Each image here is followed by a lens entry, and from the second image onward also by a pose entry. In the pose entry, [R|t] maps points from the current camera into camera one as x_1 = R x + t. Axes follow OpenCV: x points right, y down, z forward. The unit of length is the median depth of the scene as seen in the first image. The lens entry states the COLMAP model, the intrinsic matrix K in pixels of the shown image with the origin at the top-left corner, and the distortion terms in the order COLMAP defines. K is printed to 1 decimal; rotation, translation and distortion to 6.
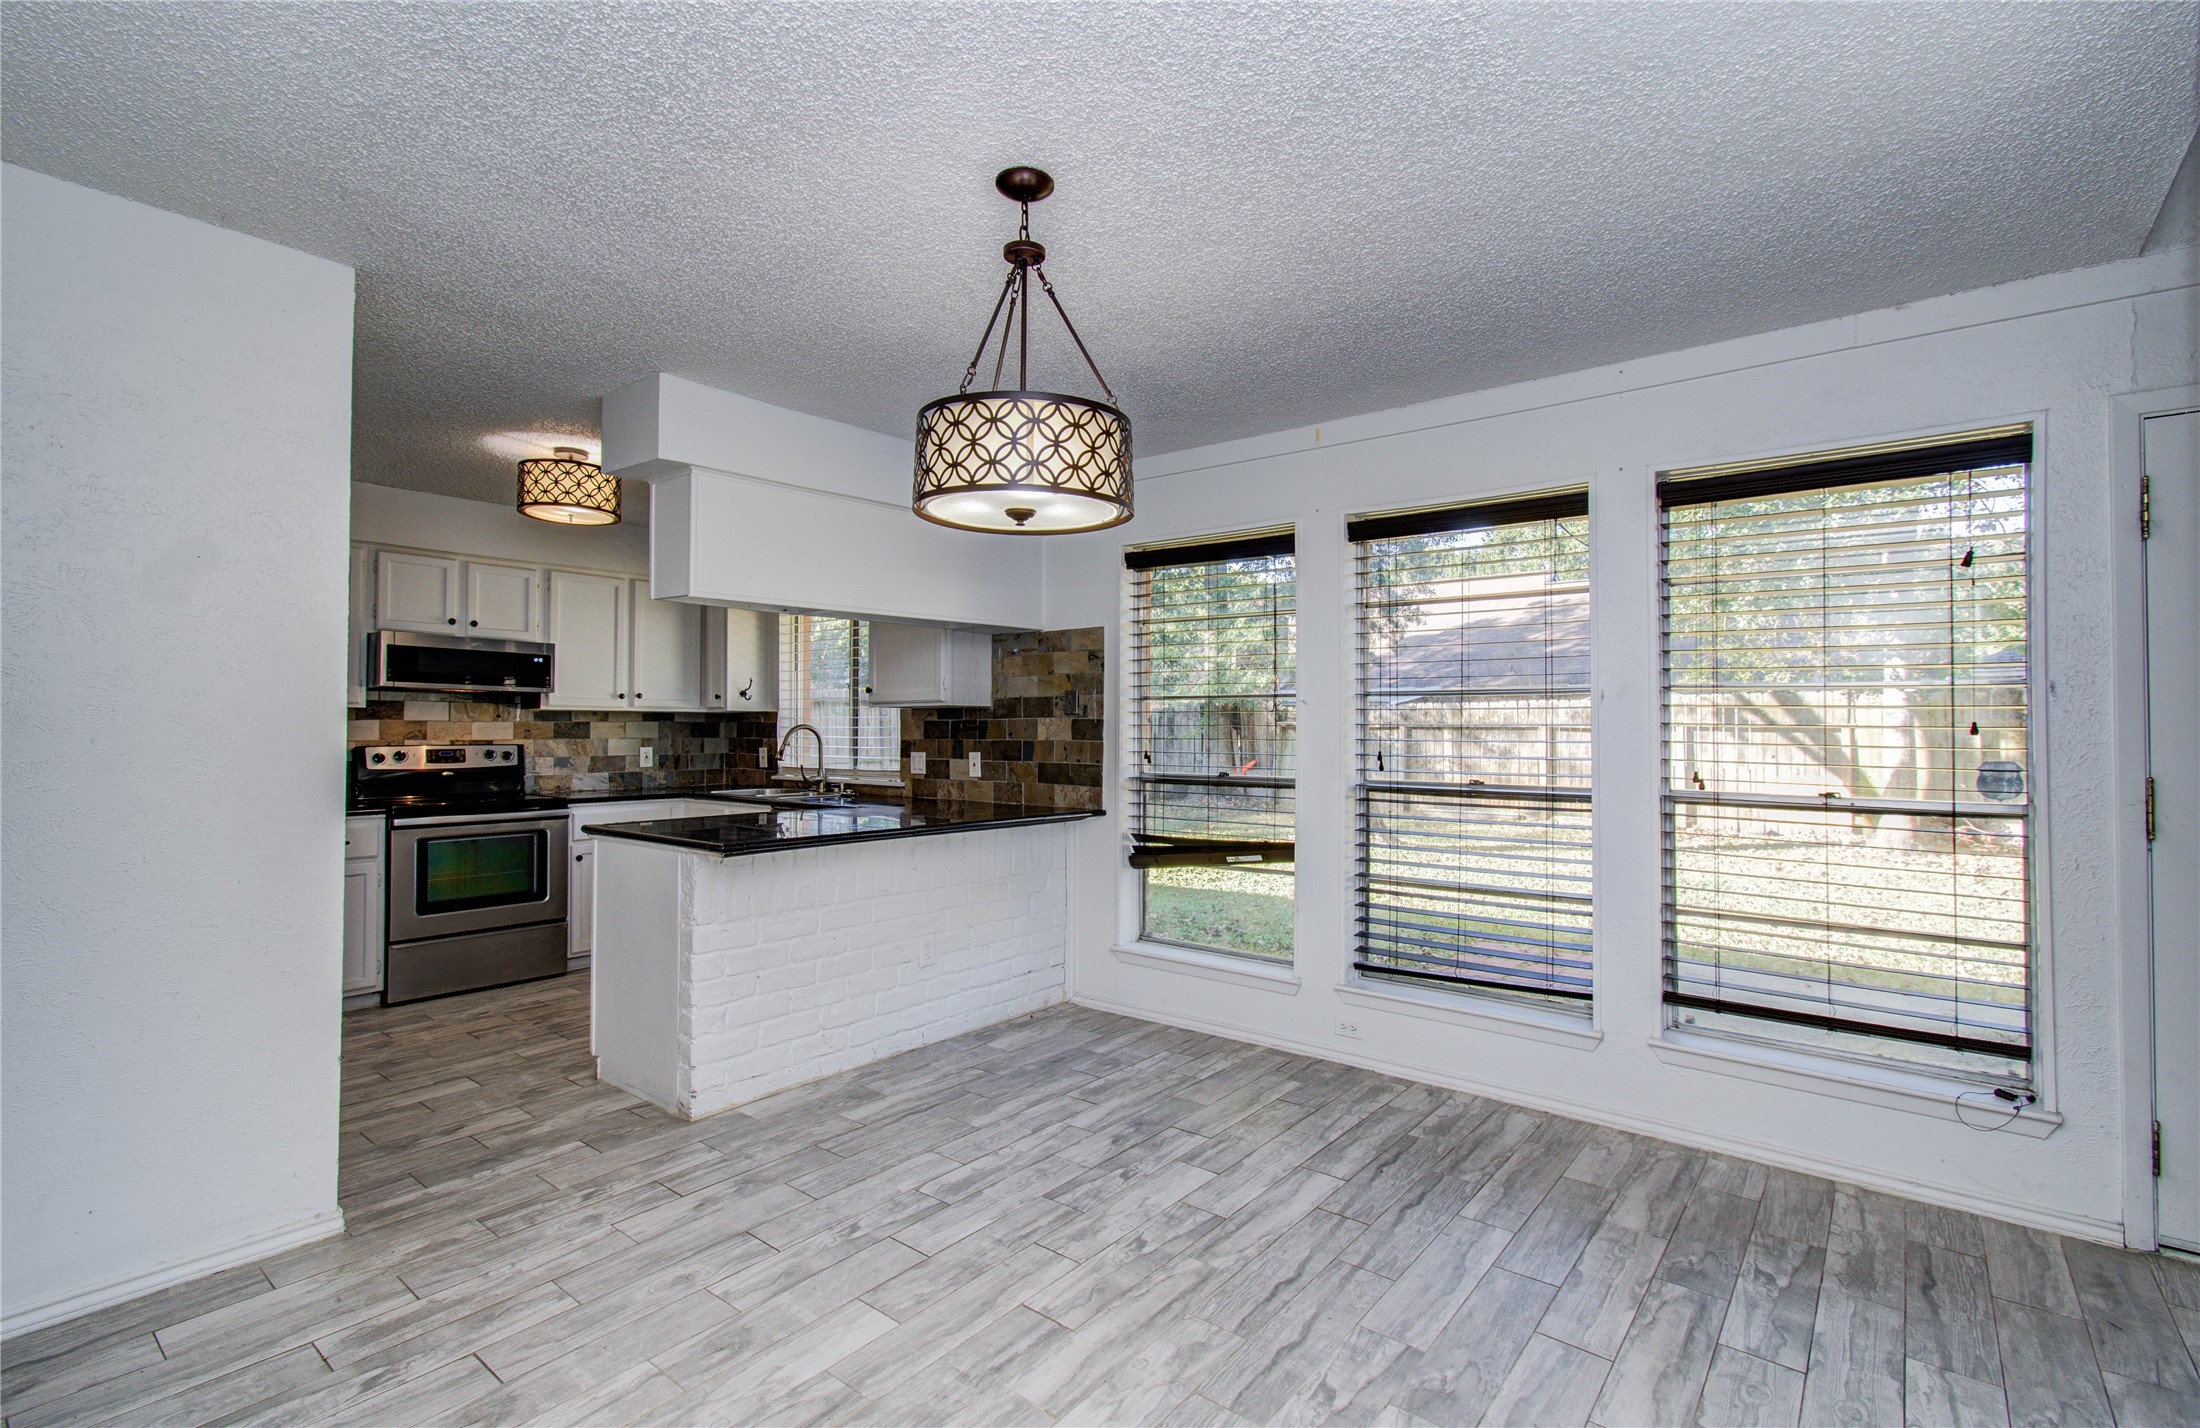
lens RADIAL K [[1001.6, 0, 1167.1], [0, 1001.6, 721.5], [0, 0, 1]] dist [-0.003474, 0.000723]
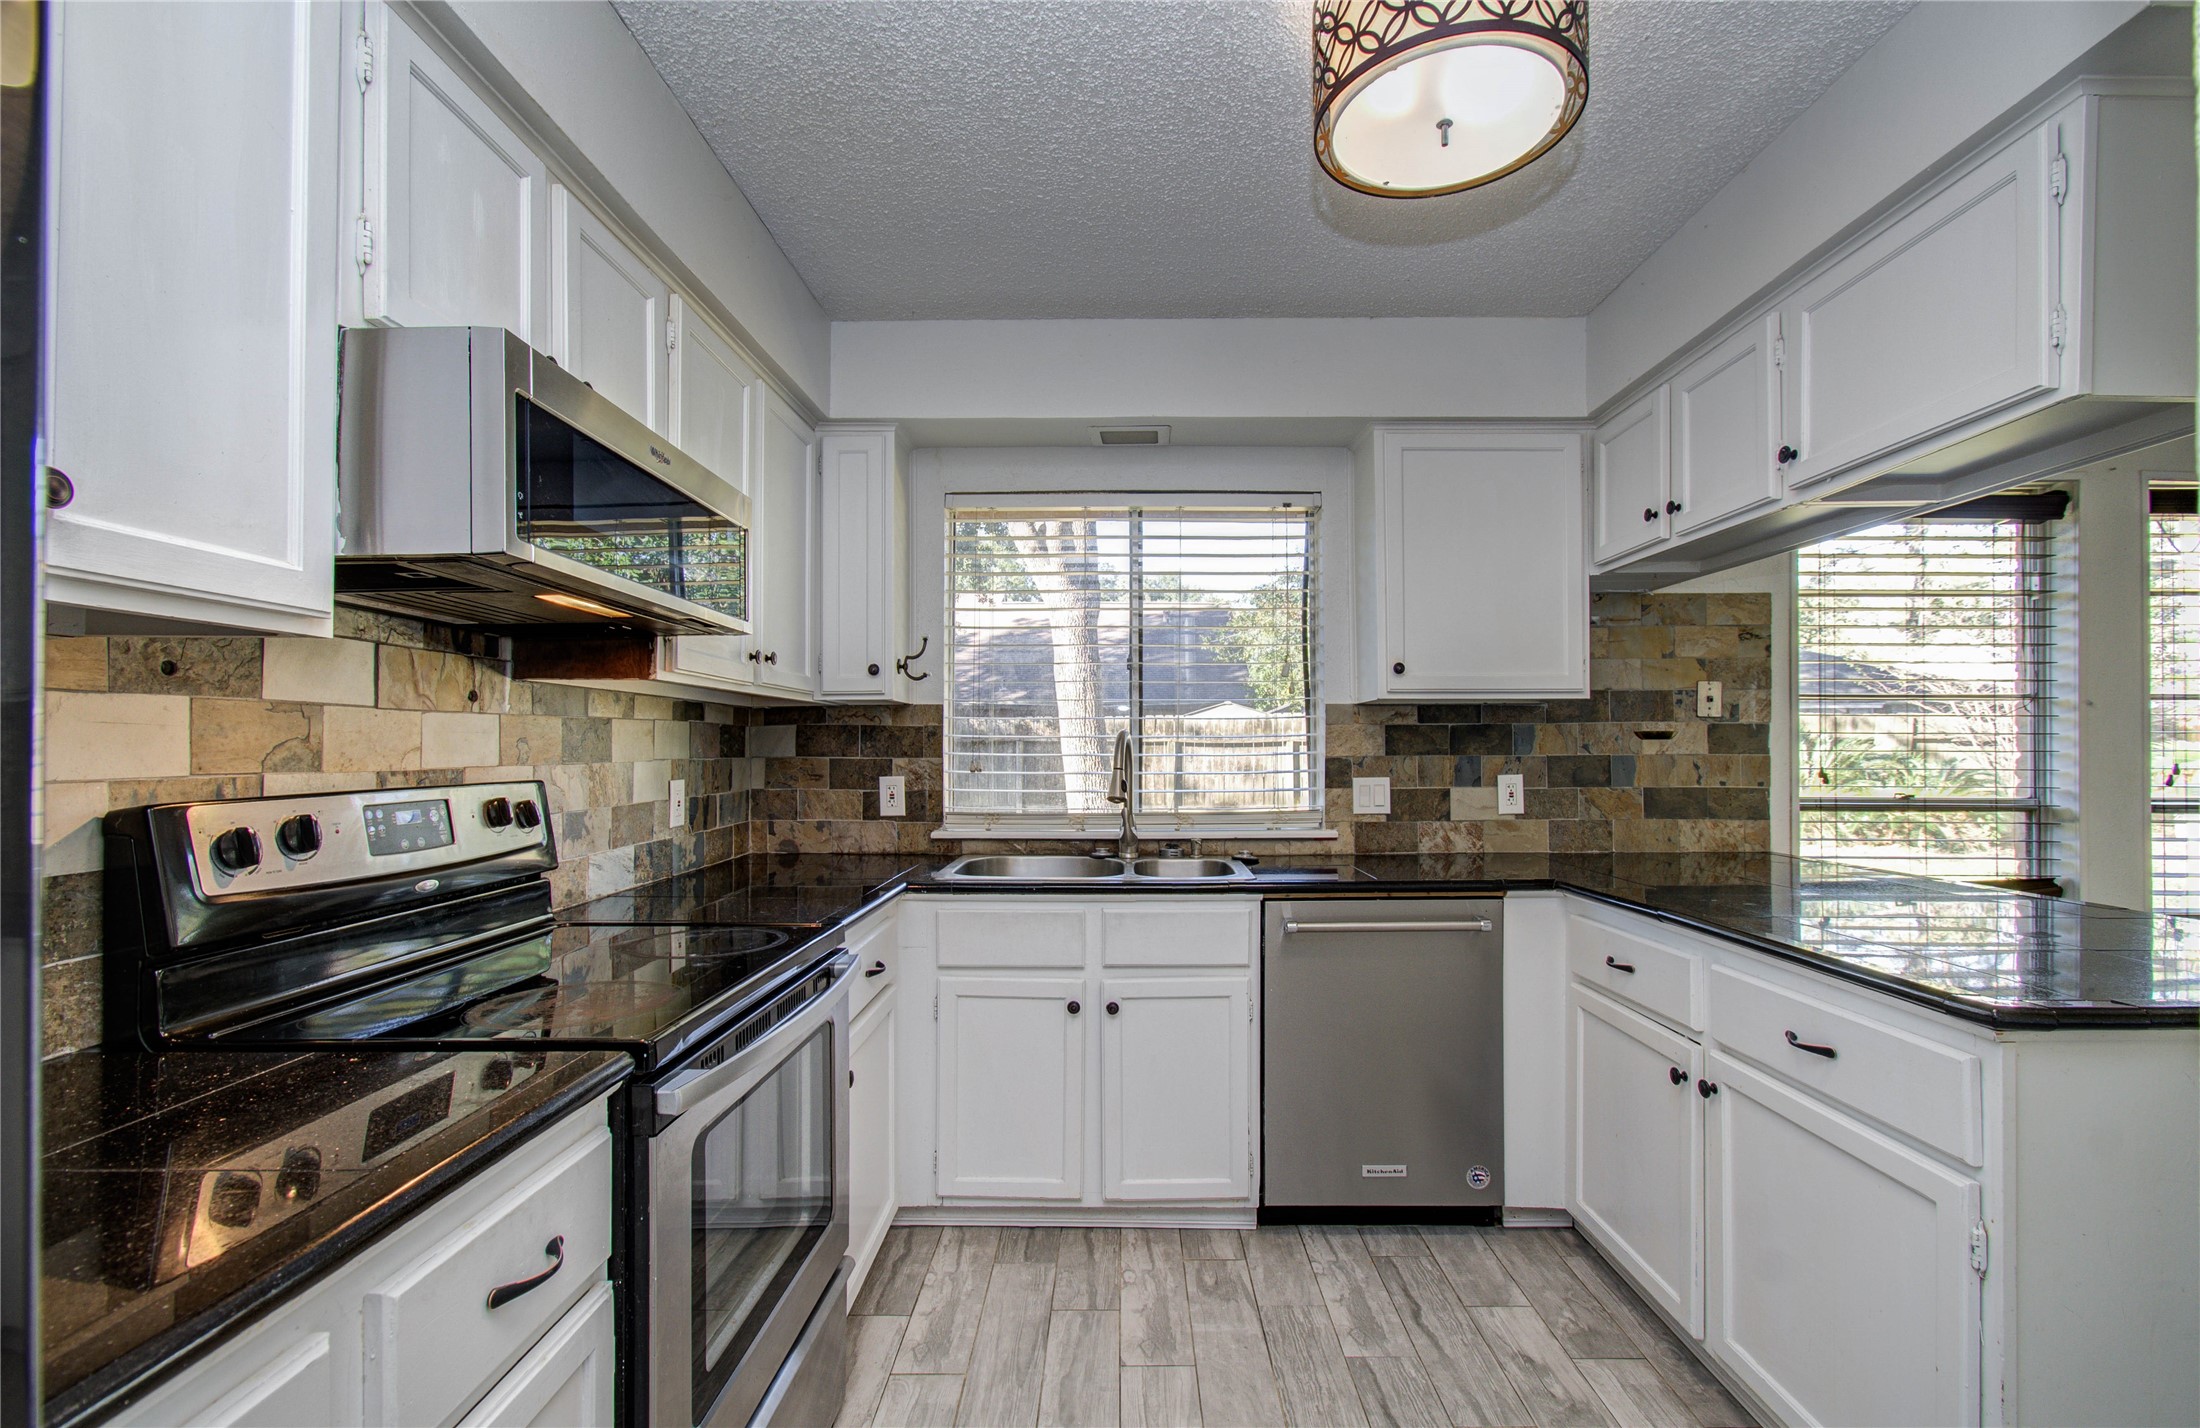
lens RADIAL K [[953.7, 0, 1130.2], [0, 953.7, 743.5], [0, 0, 1]] dist [-0.003780, 0.000105]
pose [[0.786623, 0.000758, 0.617433, -0.936634], [-0.003347, 0.999990, 0.003036, 0.011791], [-0.617425, -0.004455, 0.786617, 0.842180]]
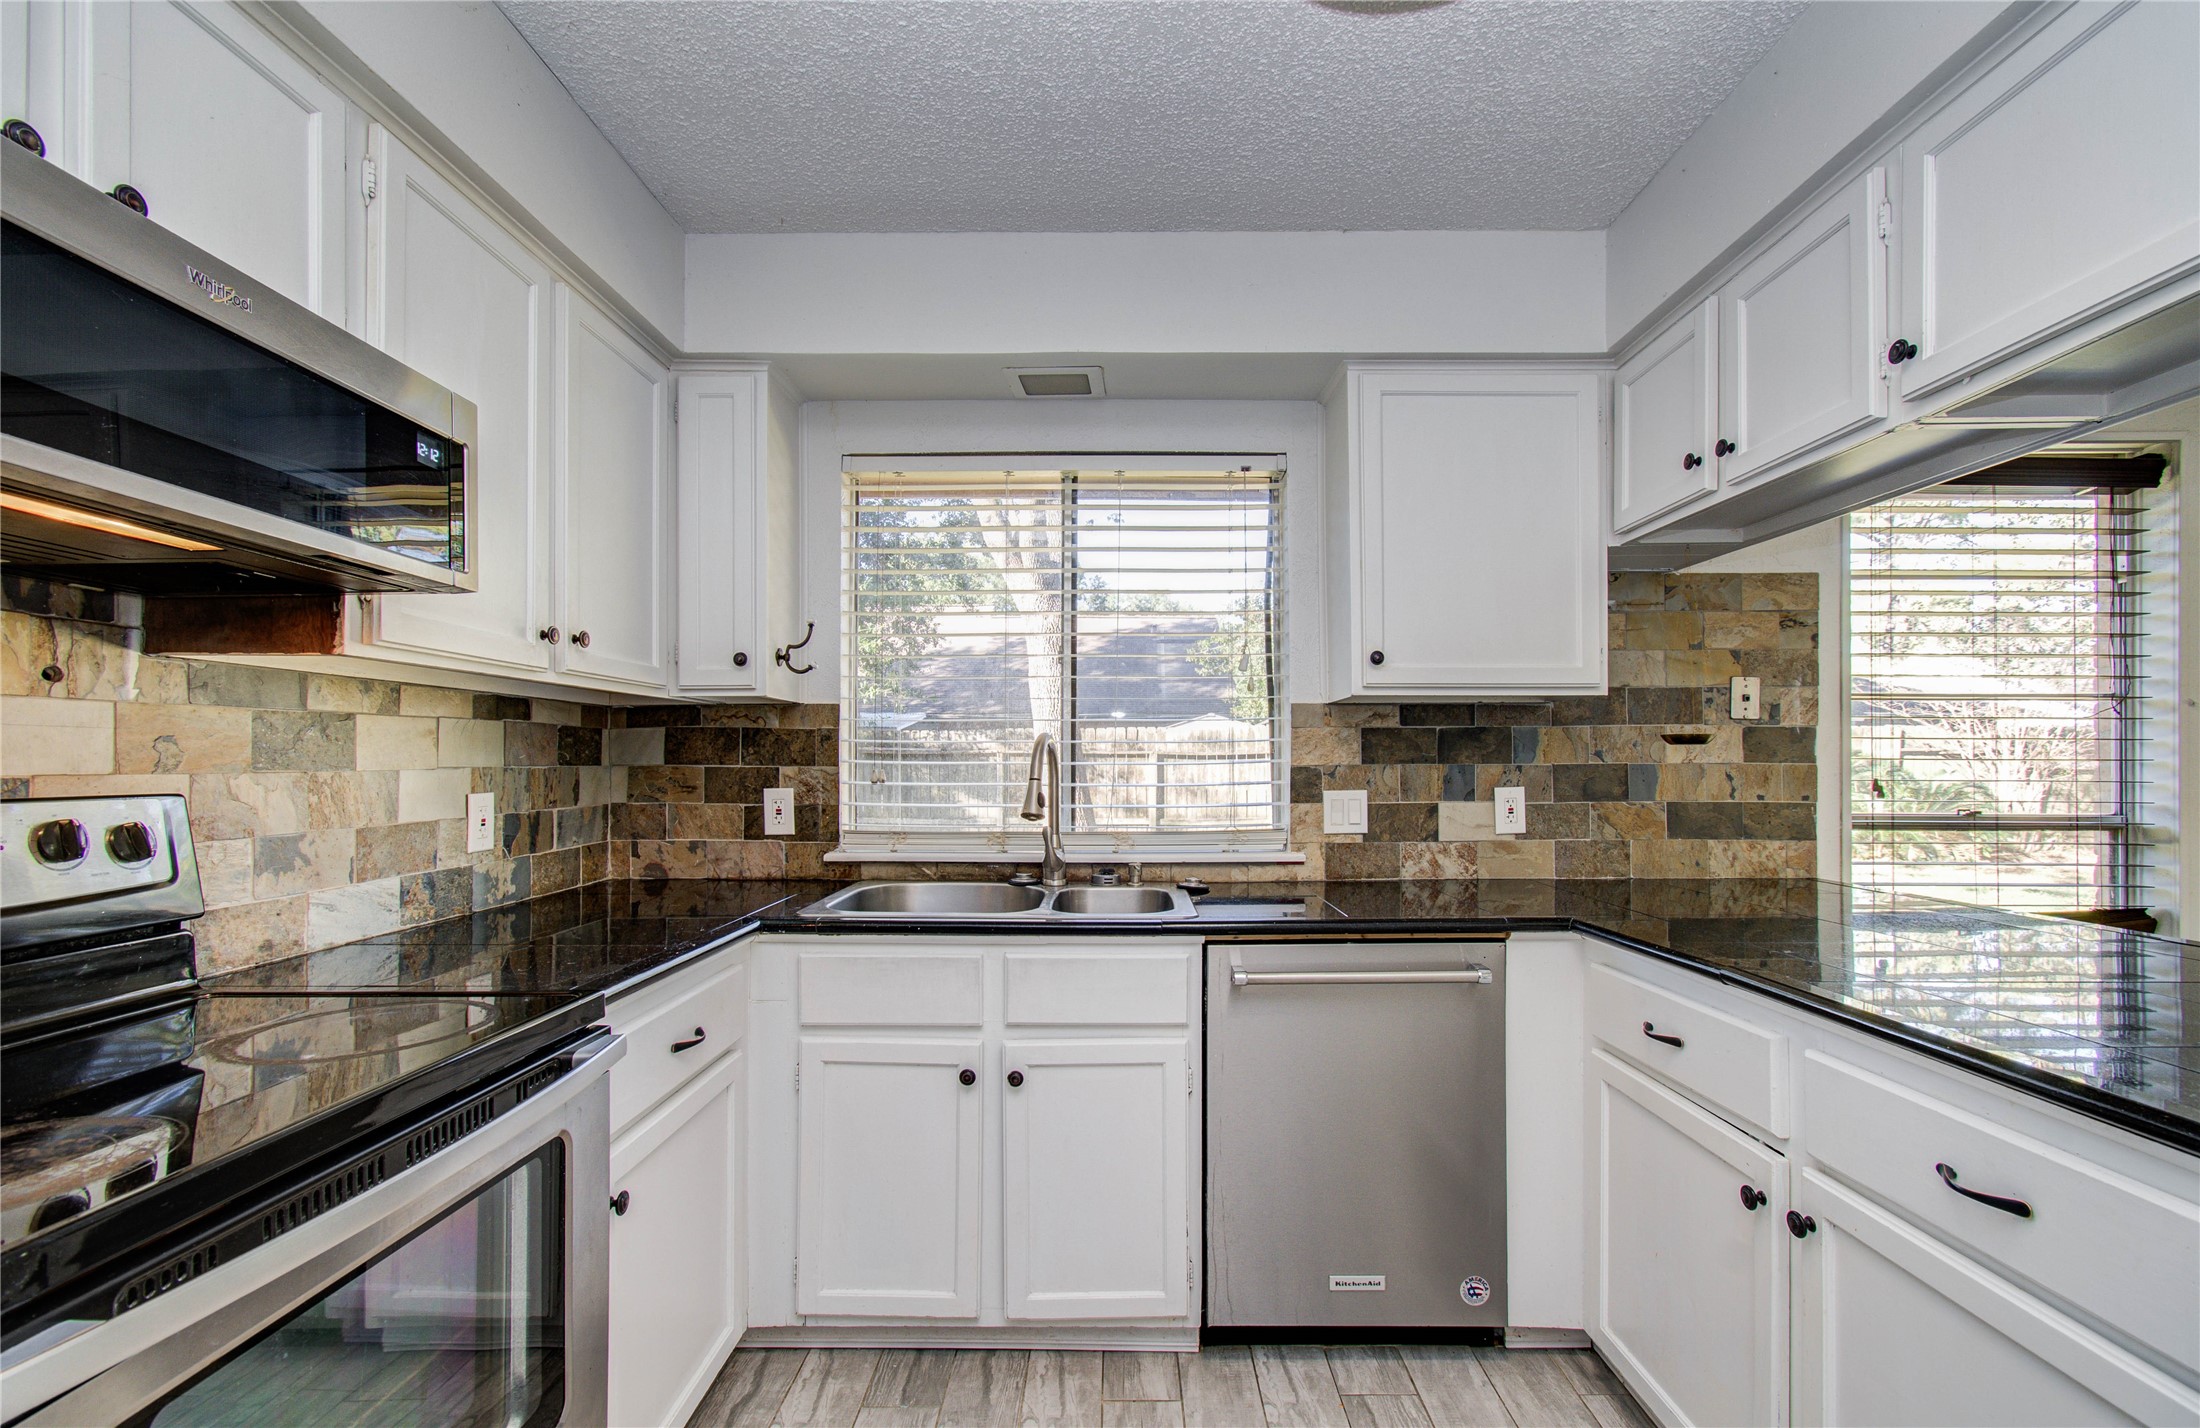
lens RADIAL K [[953.7, 0, 1118.4], [0, 953.7, 755.7], [0, 0, 1]] dist [-0.003780, 0.000105]
pose [[0.782996, 0.001240, 0.622025, -0.832839], [-0.004603, 0.999982, 0.003800, 0.015751], [-0.622009, -0.005838, 0.782988, 0.914808]]
